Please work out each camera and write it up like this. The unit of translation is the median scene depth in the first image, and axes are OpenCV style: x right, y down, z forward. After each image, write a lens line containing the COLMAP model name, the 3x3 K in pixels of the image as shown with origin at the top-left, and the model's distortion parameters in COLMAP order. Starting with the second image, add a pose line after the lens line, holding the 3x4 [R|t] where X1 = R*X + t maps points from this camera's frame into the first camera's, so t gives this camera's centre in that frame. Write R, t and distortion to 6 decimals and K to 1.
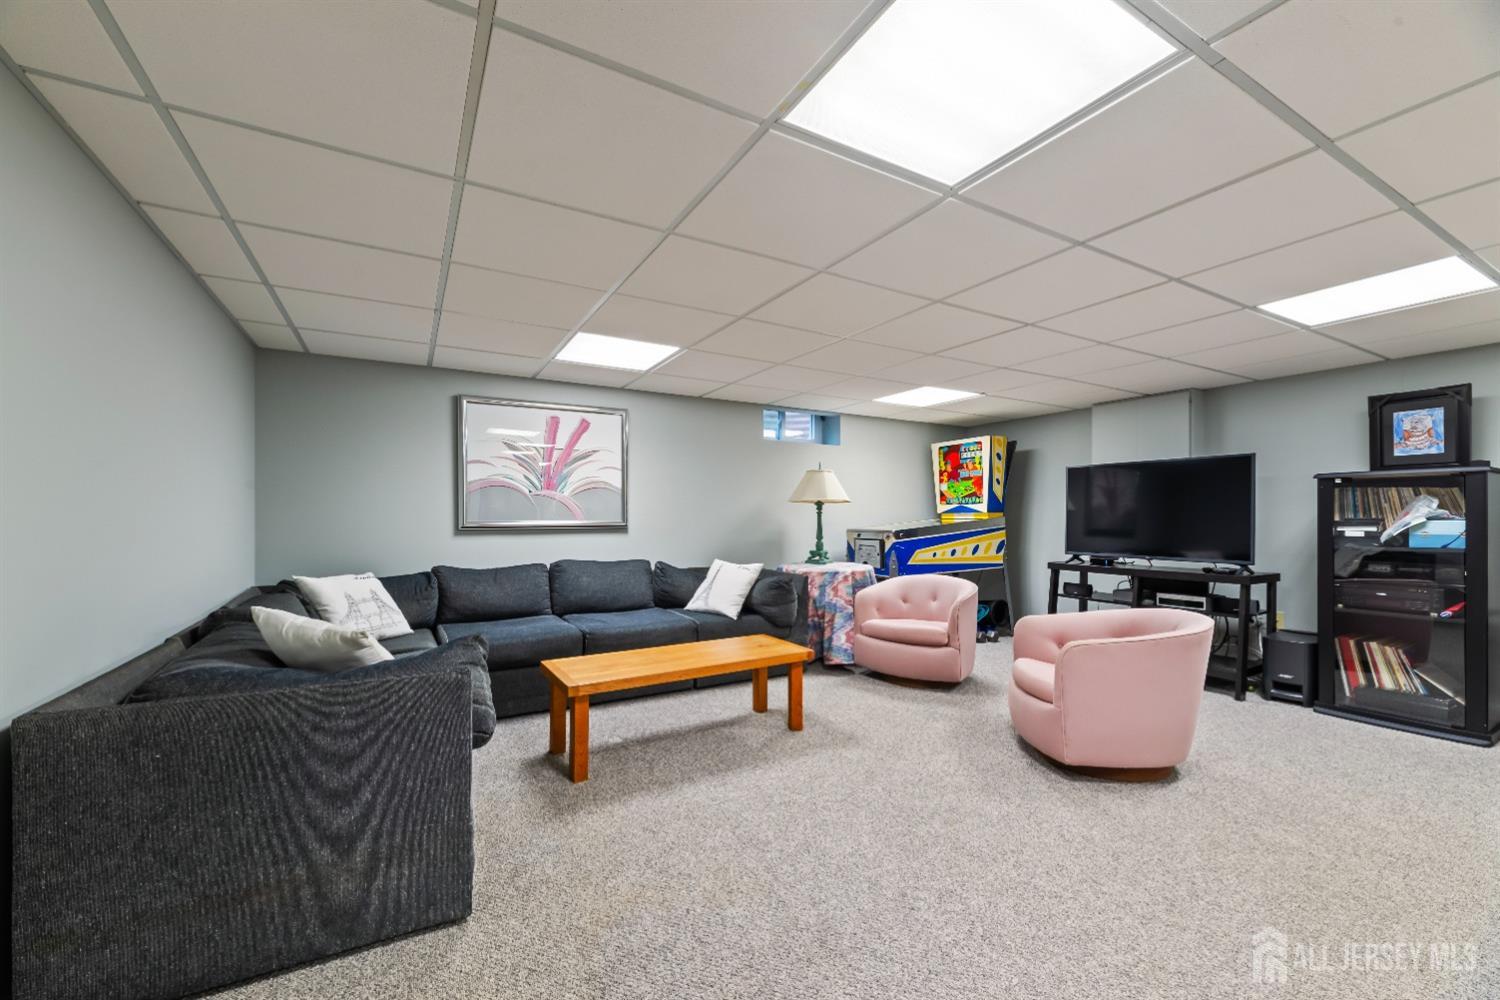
lens RADIAL K [[603.3, 0, 744.9], [0, 603.3, 506.2], [0, 0, 1]] dist [-0.029209, 0.000045]
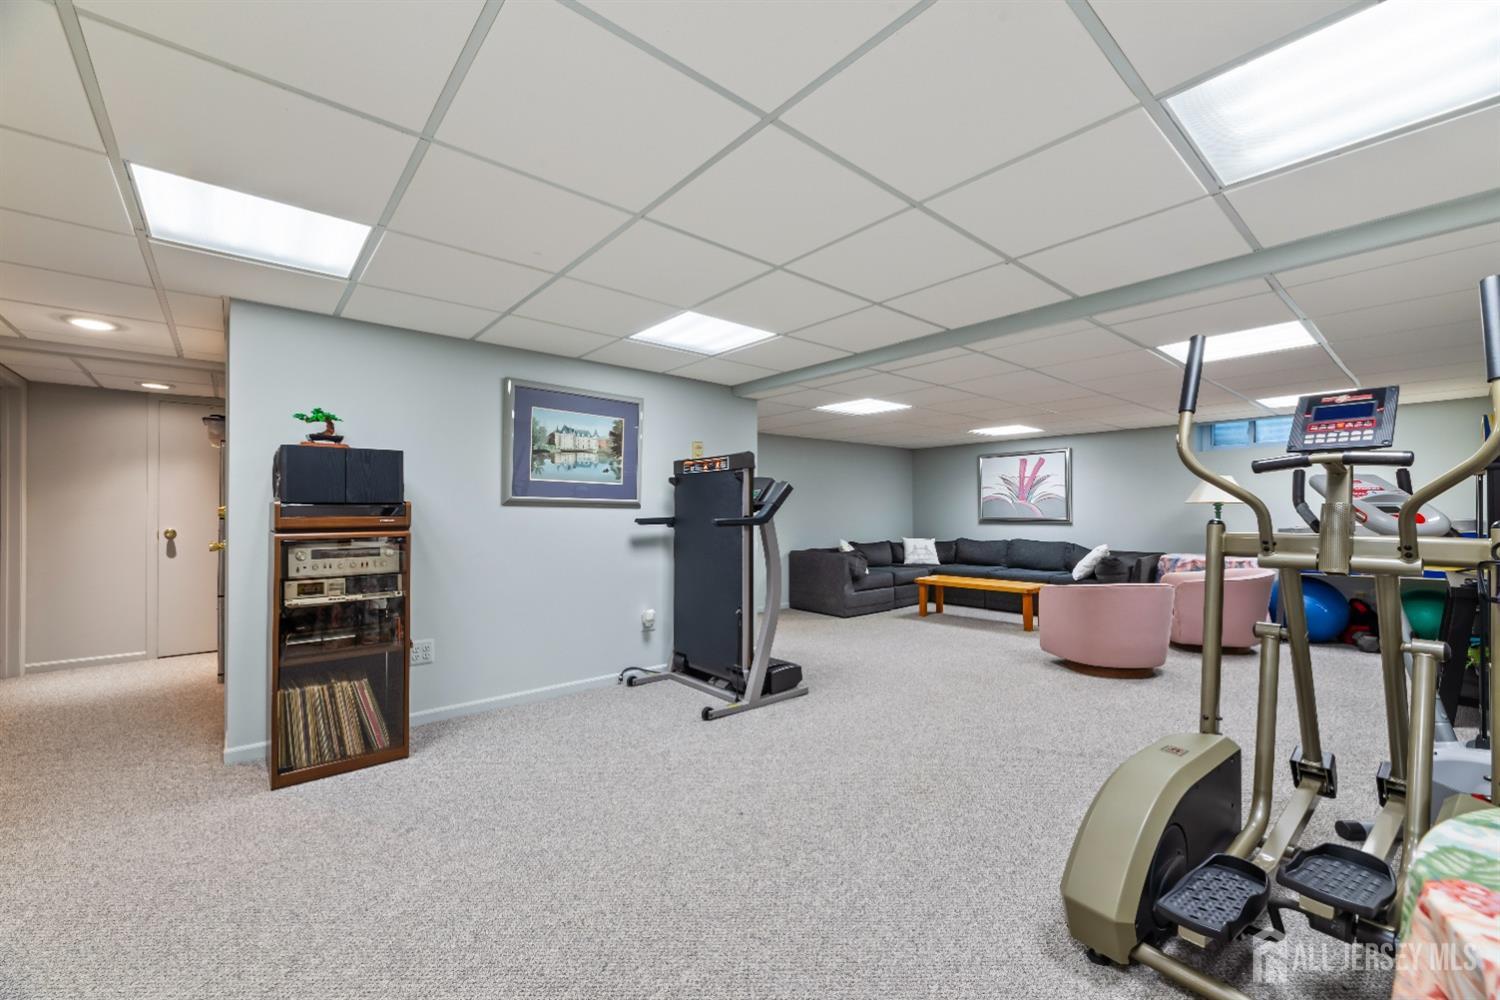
lens RADIAL K [[603.3, 0, 744.9], [0, 603.3, 506.2], [0, 0, 1]] dist [-0.029209, 0.000045]
pose [[0.190604, -0.009060, -0.981625, 1.313278], [0.014413, 0.999875, -0.006430, -0.009222], [0.981561, -0.012923, 0.190711, -0.155698]]
